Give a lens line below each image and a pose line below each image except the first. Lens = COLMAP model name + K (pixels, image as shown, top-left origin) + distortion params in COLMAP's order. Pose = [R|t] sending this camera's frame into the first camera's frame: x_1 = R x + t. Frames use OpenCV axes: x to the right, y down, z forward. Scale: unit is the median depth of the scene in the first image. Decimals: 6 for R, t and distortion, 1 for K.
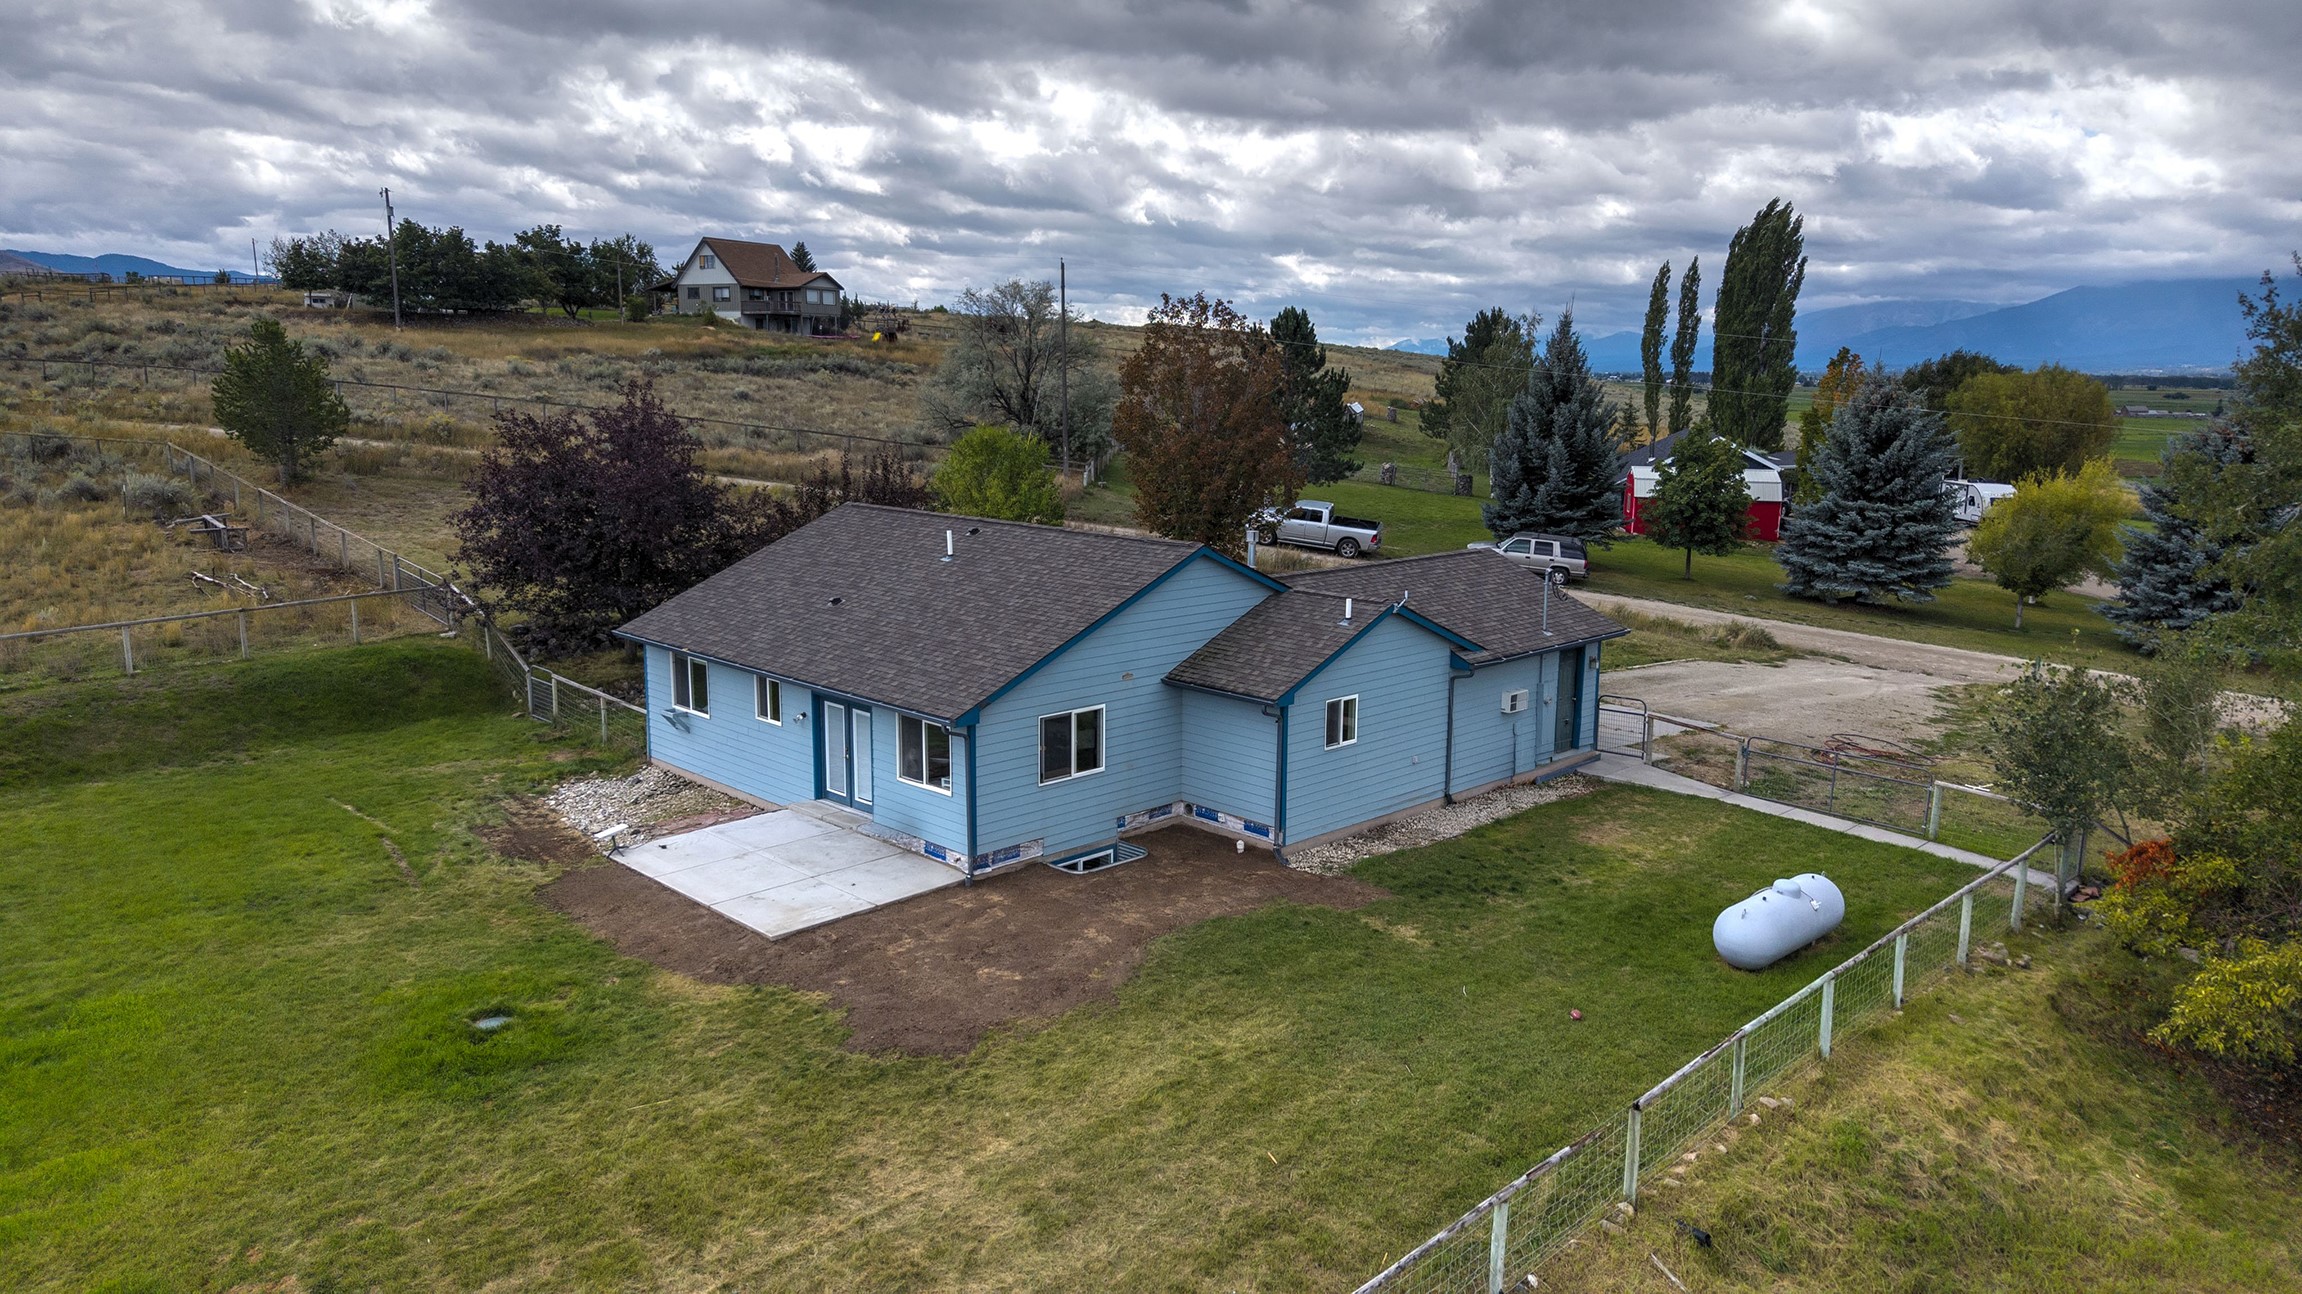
lens RADIAL K [[1556.6, 0, 1116.2], [0, 1556.6, 601.0], [0, 0, 1]] dist [0.020669, -0.025748]
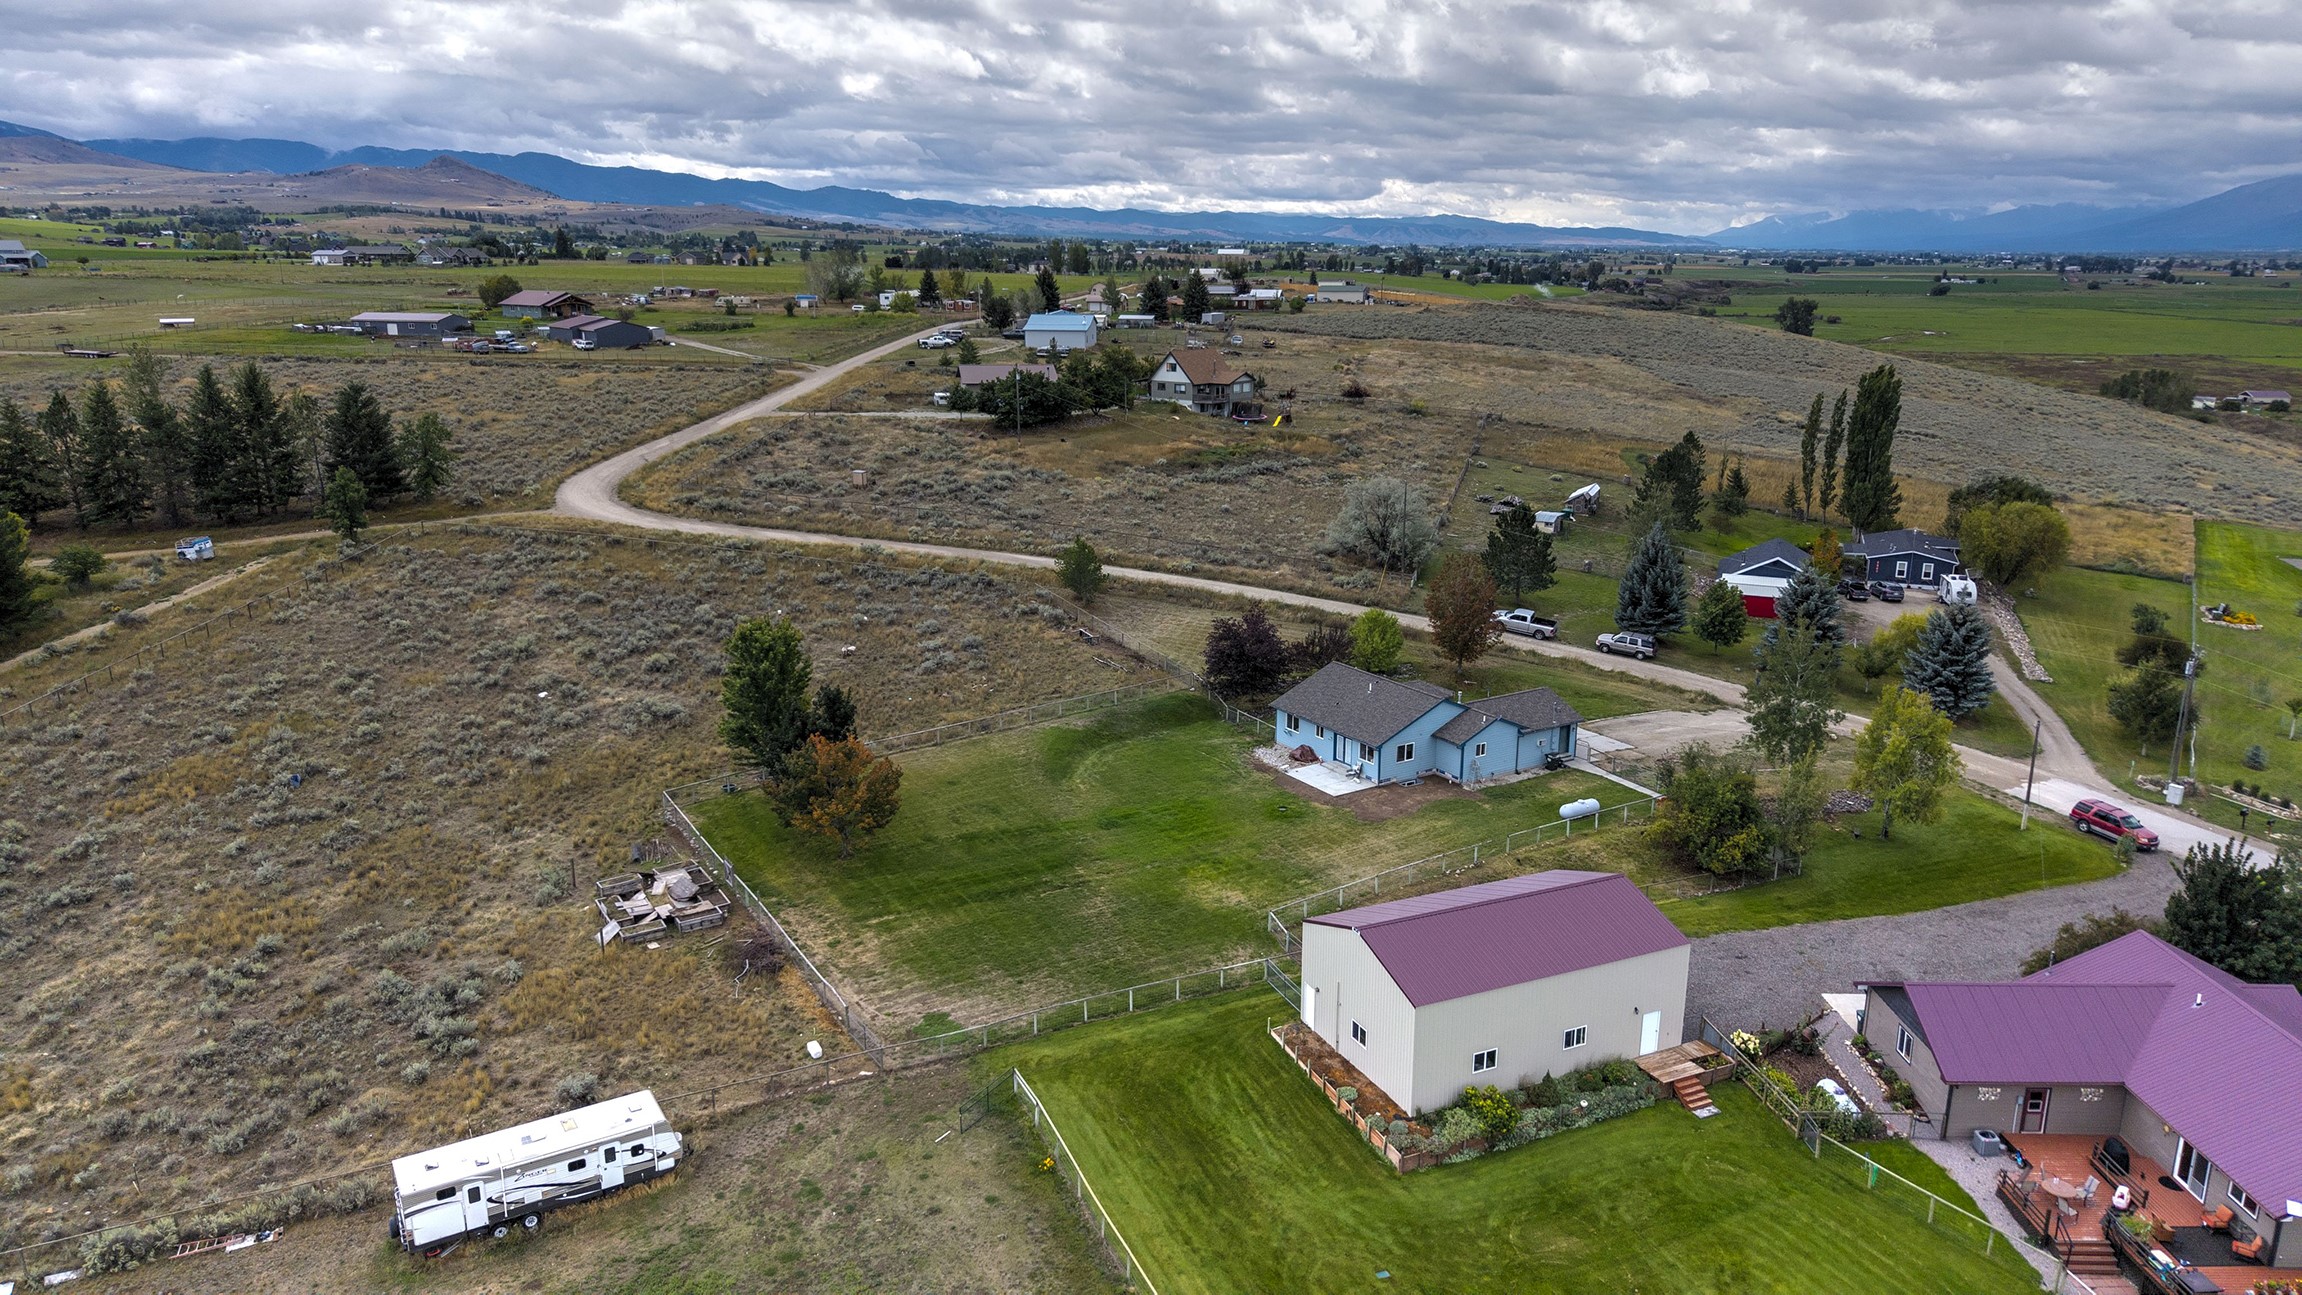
lens RADIAL K [[1556.6, 0, 1147.1], [0, 1556.6, 634.0], [0, 0, 1]] dist [0.020669, -0.025748]
pose [[0.982671, 0.052066, -0.177898, 0.010666], [-0.035000, 0.994595, 0.097759, -0.443000], [0.182026, -0.089838, 0.979181, -2.286700]]
